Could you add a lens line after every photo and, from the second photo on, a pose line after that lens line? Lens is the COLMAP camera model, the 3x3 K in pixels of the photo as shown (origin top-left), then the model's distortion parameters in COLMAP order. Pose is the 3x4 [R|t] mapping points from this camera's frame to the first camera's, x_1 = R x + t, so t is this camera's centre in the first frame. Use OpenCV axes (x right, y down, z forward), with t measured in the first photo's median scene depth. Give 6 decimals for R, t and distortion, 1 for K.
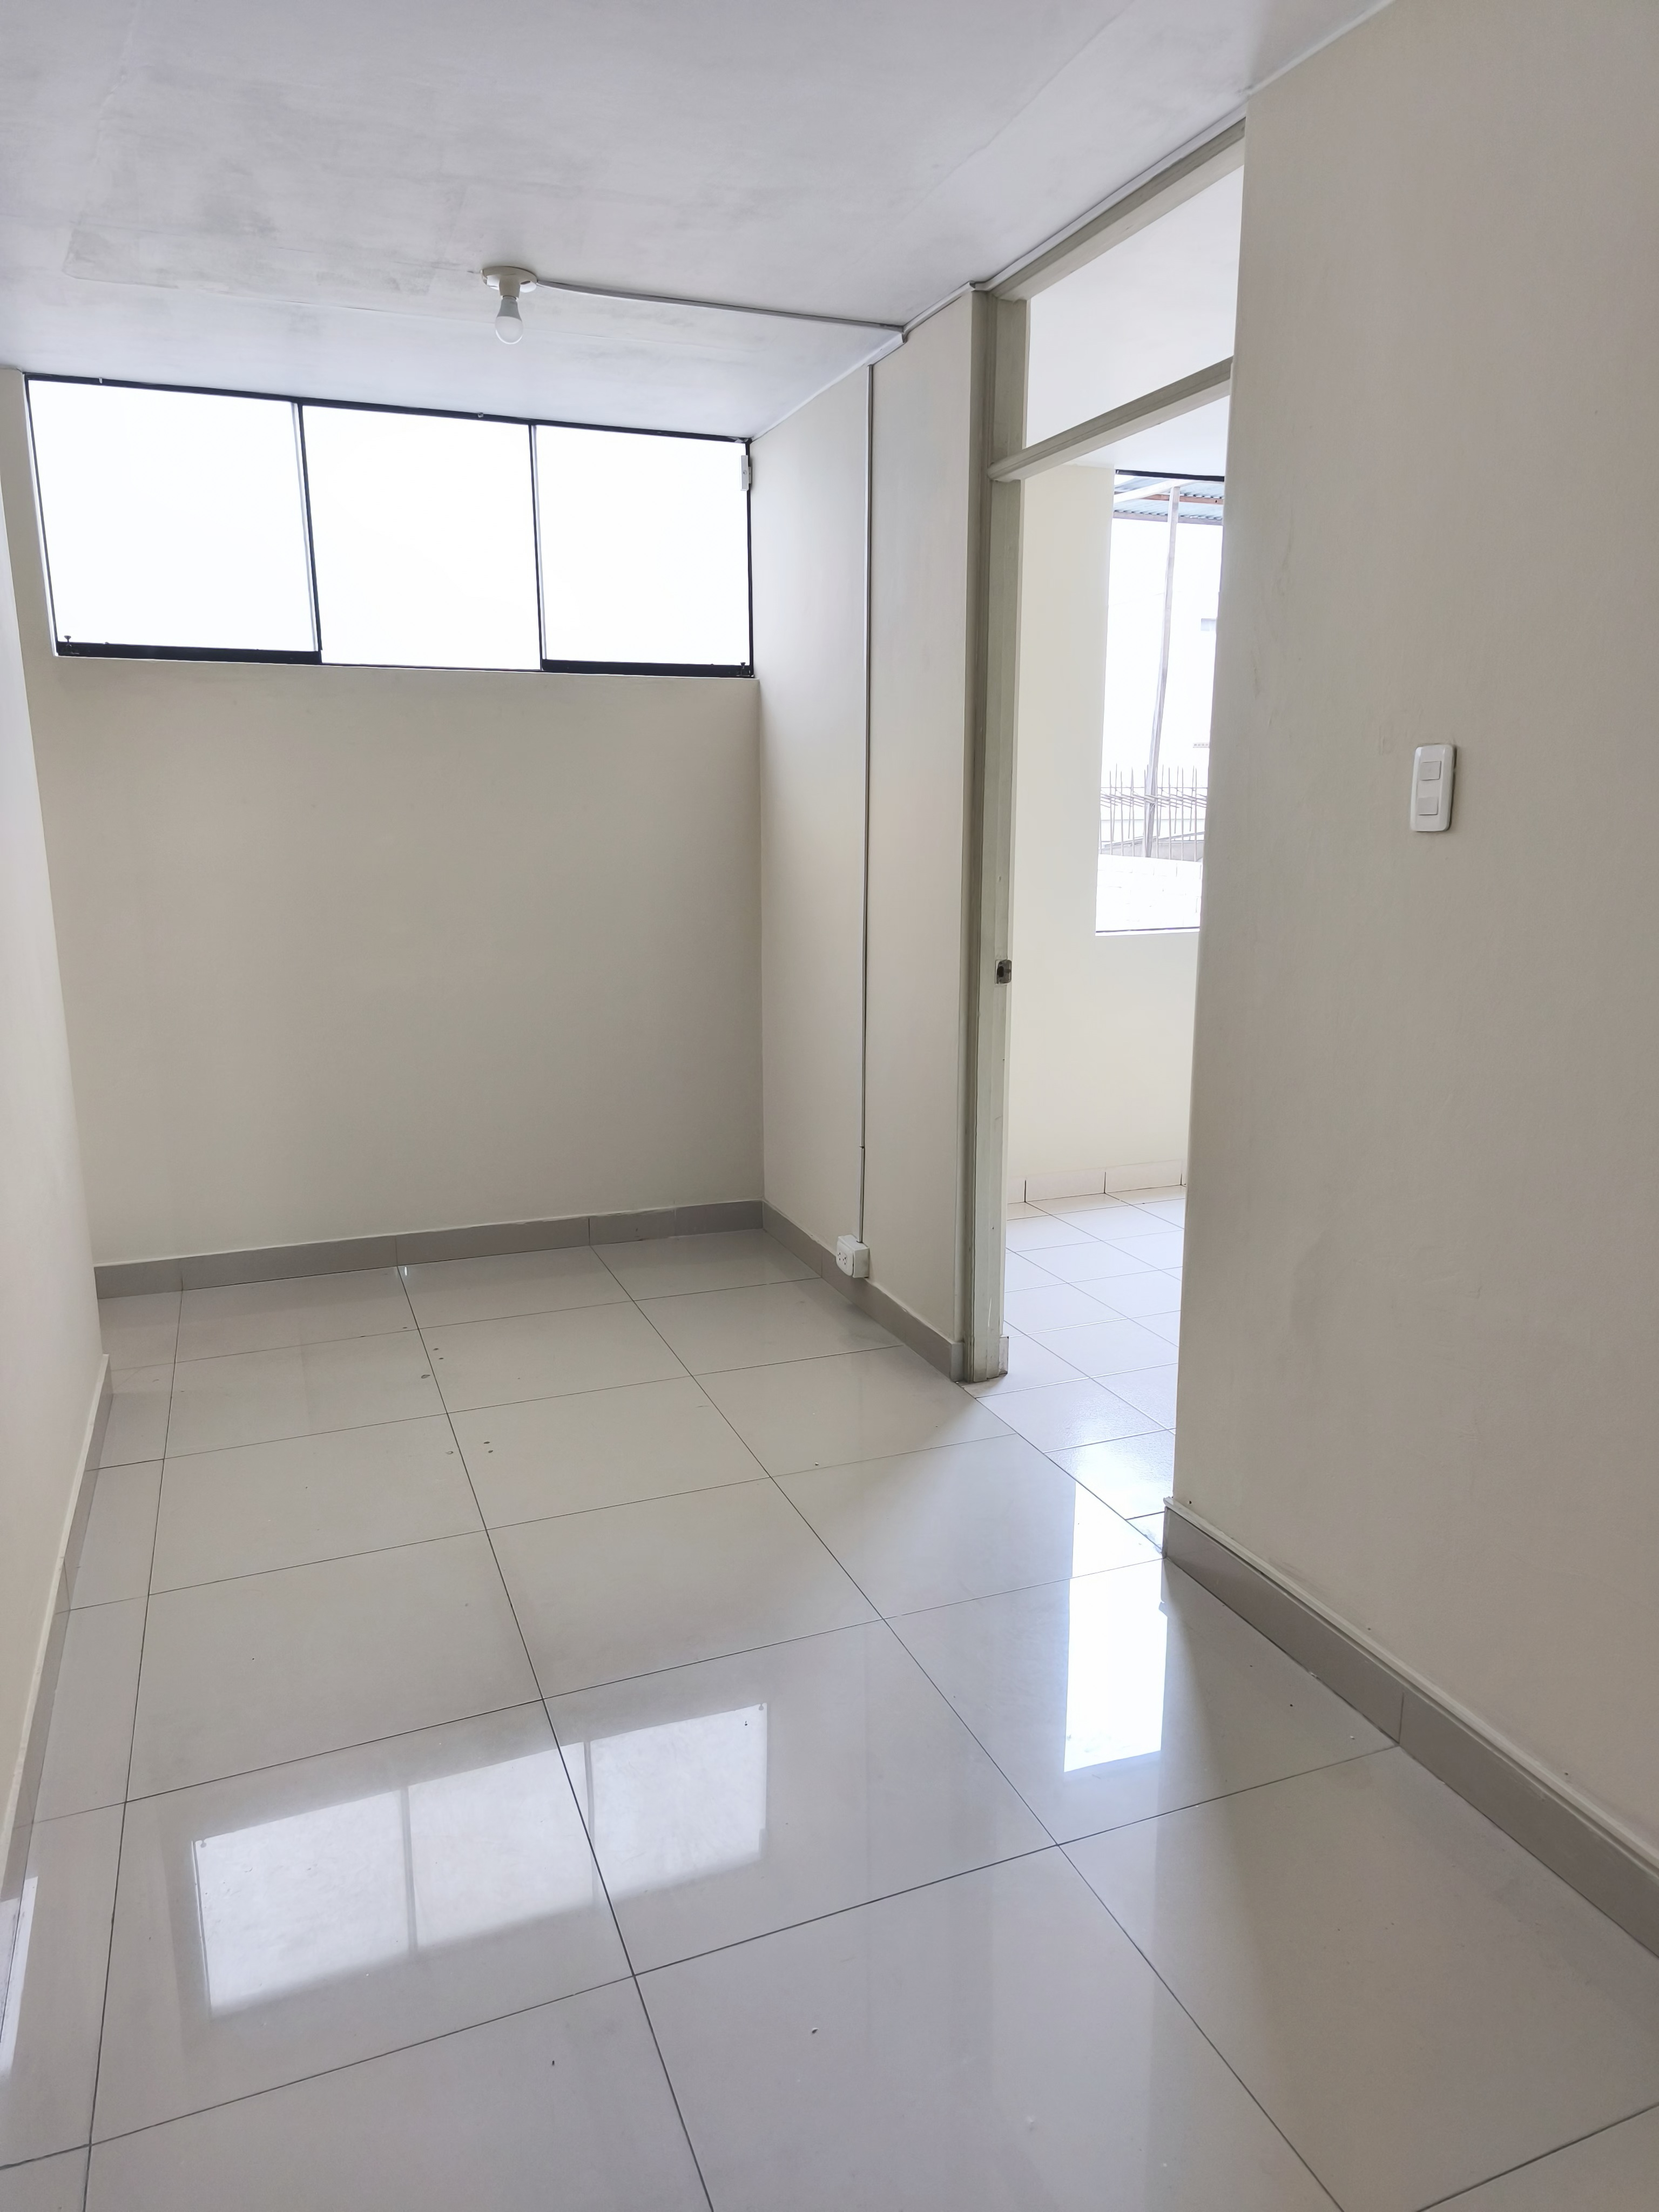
lens RADIAL K [[1460.3, 0, 829.5], [0, 1460.3, 1106.0], [0, 0, 1]] dist [0.007531, 0.001637]
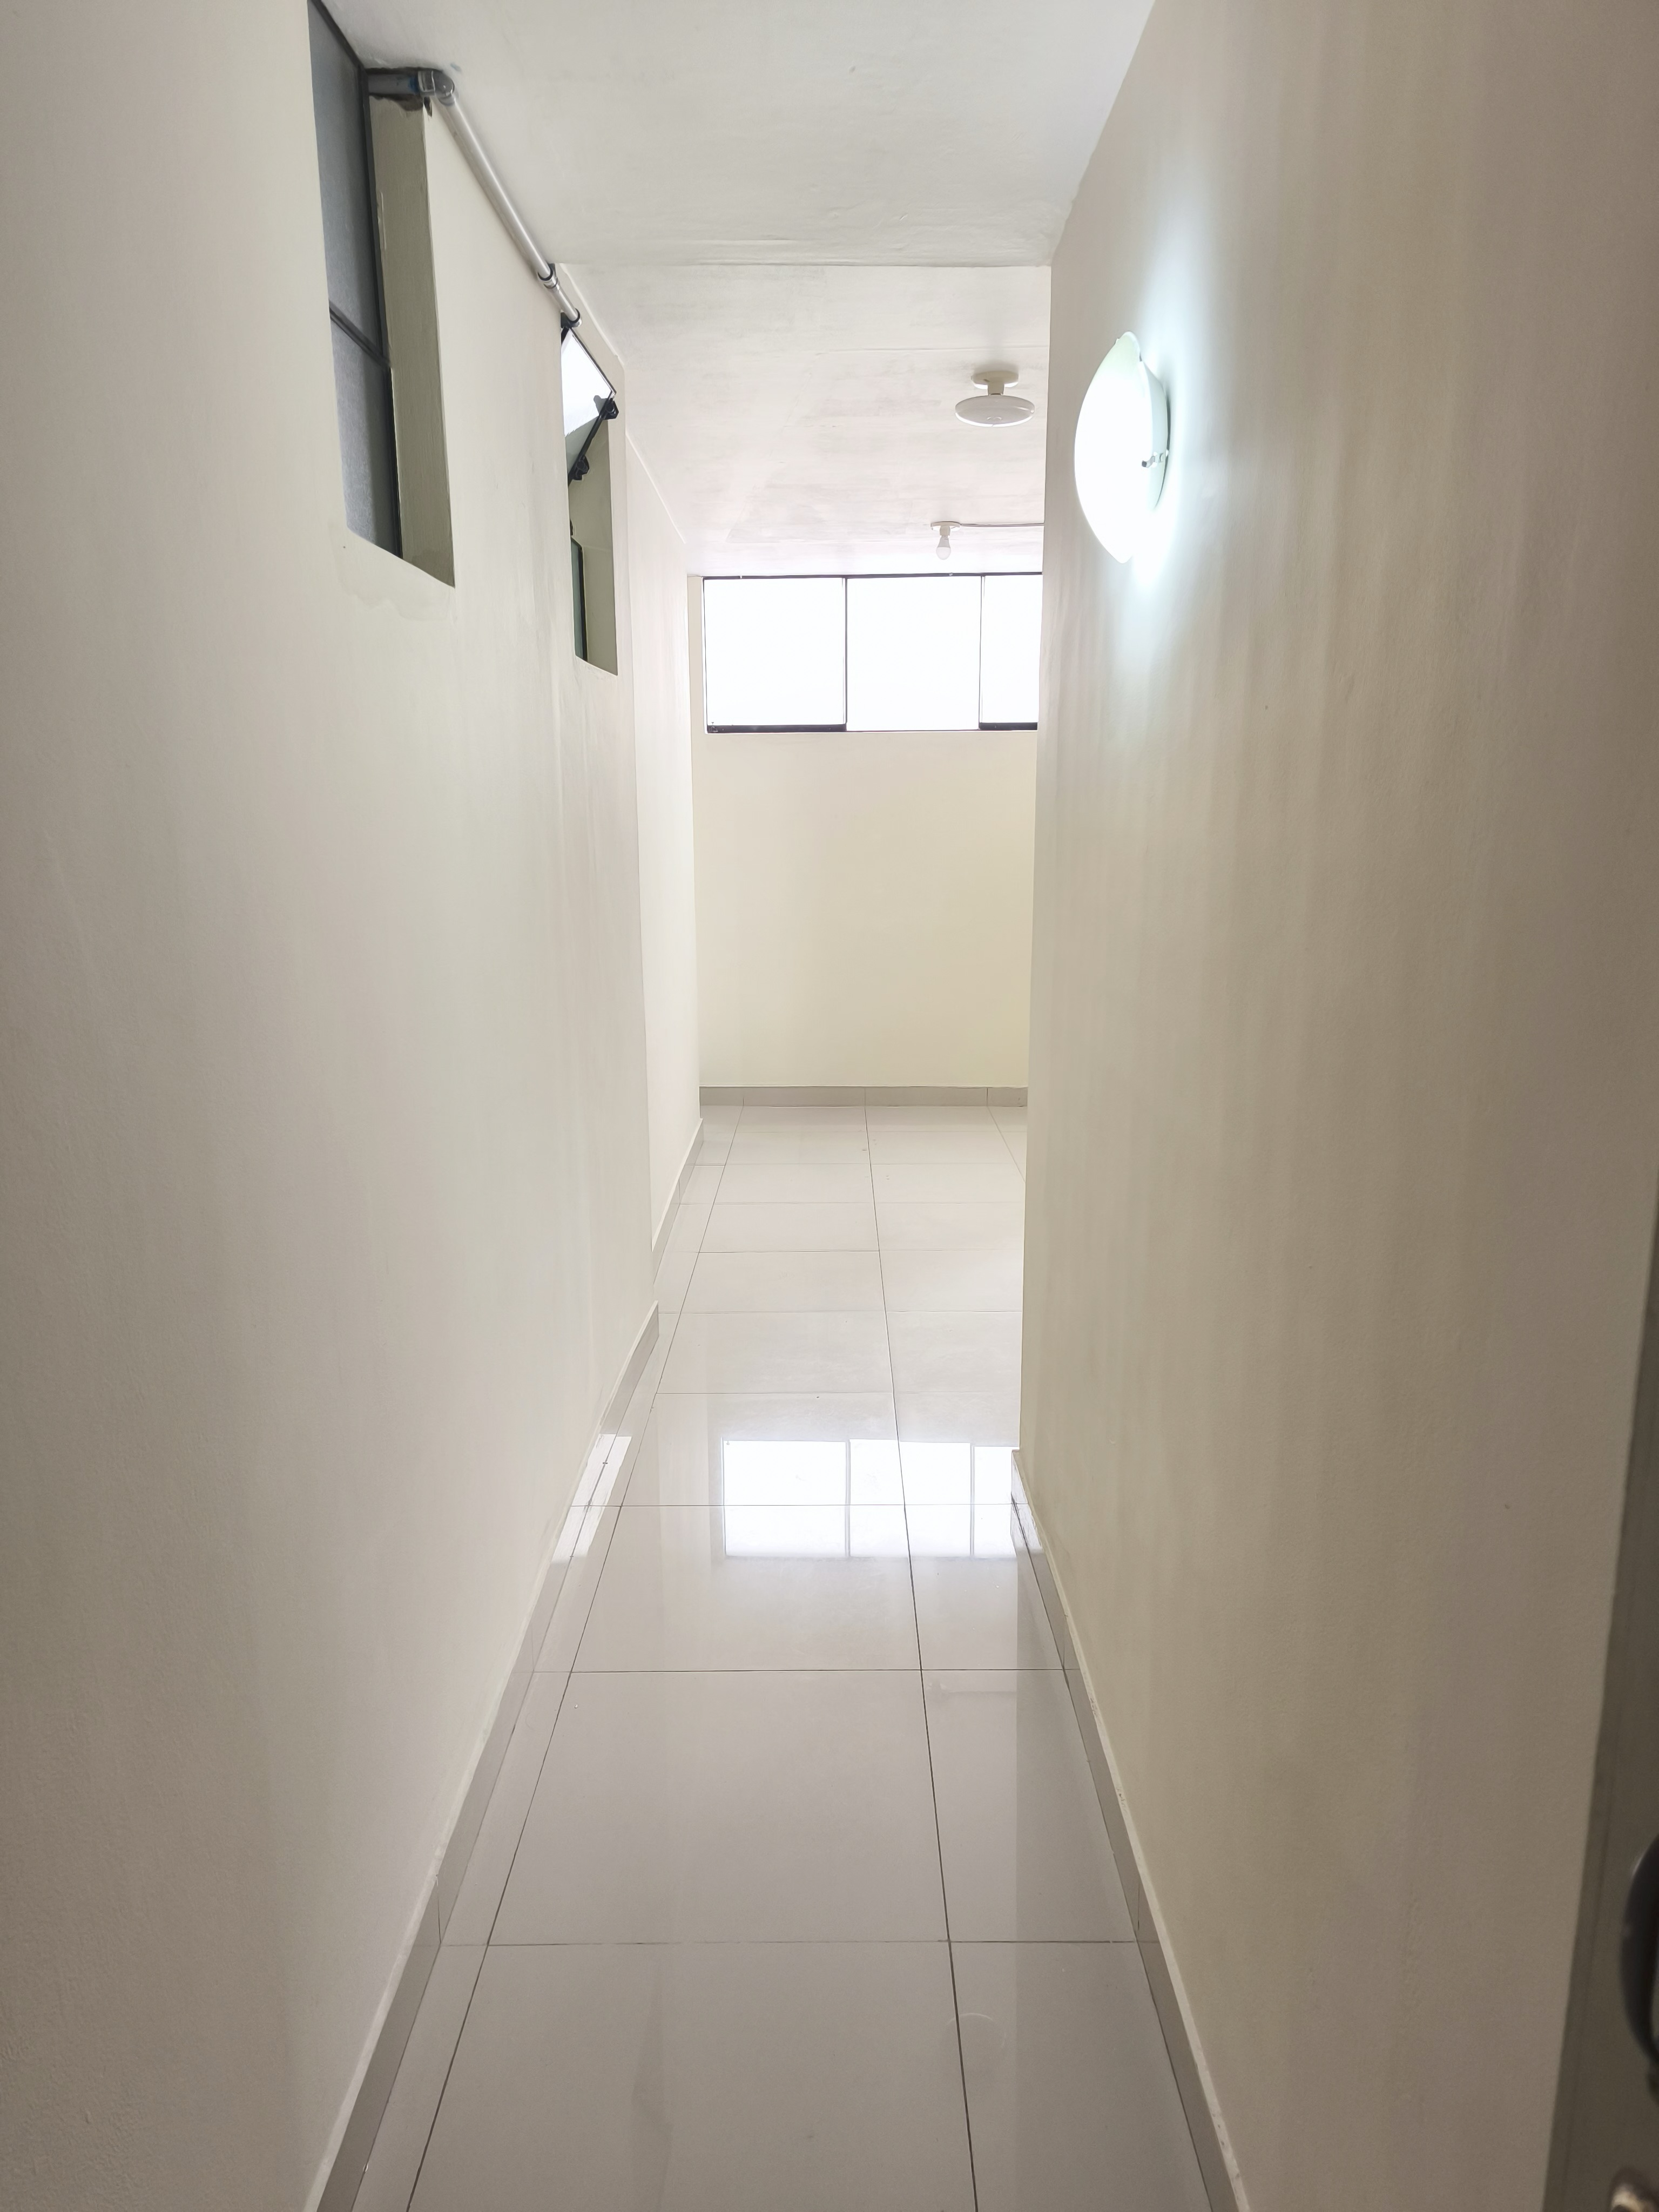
lens RADIAL K [[1460.3, 0, 829.5], [0, 1460.3, 1106.0], [0, 0, 1]] dist [0.007531, 0.001637]
pose [[0.926595, 0.076226, -0.368255, 0.363770], [-0.078431, 0.996879, 0.009001, 0.145791], [0.367791, 0.020542, 0.929681, -0.712679]]
